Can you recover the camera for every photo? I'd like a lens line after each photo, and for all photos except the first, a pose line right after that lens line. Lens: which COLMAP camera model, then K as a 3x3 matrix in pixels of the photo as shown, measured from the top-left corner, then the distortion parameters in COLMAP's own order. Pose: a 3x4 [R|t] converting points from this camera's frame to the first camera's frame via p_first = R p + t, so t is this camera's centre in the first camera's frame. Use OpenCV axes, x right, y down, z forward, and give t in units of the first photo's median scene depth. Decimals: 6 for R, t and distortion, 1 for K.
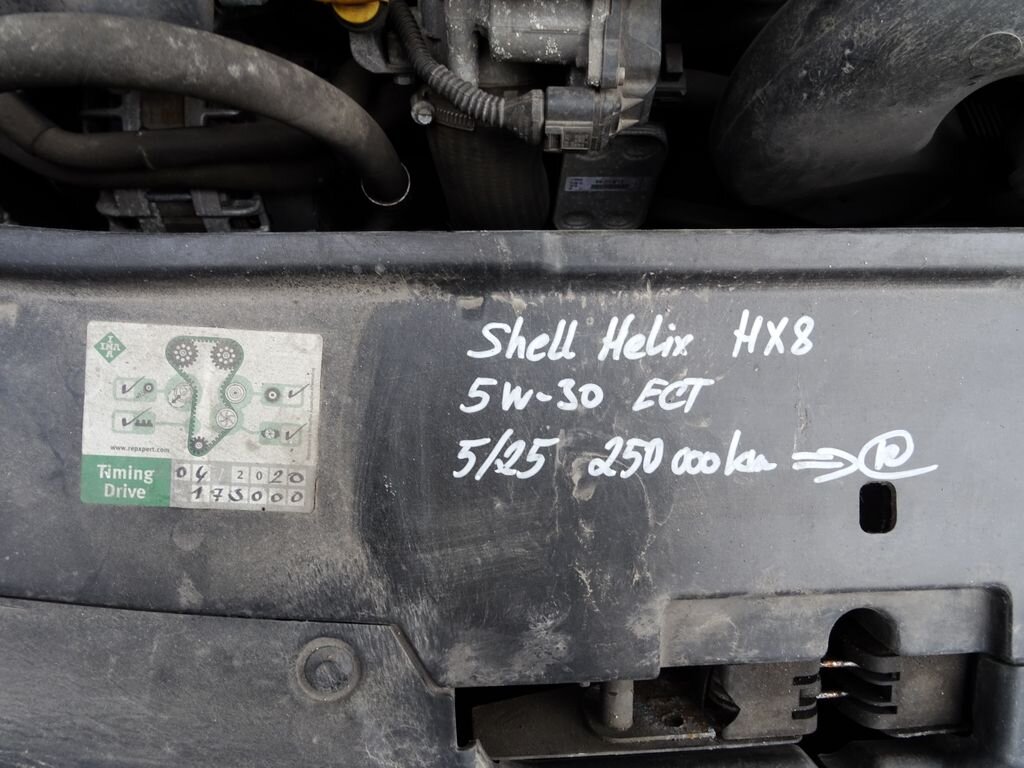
lens RADIAL K [[732.4, 0, 513.1], [0, 732.4, 385.0], [0, 0, 1]] dist [0.000215, -0.001839]
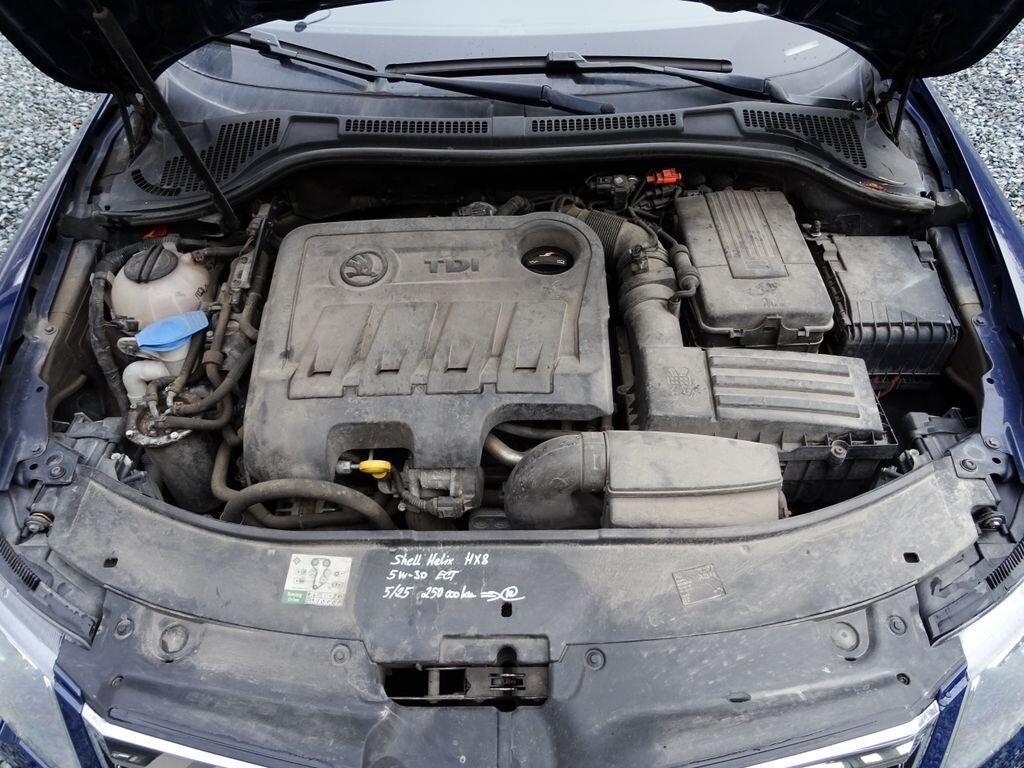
lens RADIAL K [[732.4, 0, 511.5], [0, 732.4, 383.0], [0, 0, 1]] dist [0.000215, -0.001839]
pose [[0.995821, -0.029598, -0.086397, 0.866961], [-0.020950, 0.846763, -0.531558, 1.107912], [0.088891, 0.531146, 0.842604, -2.461971]]
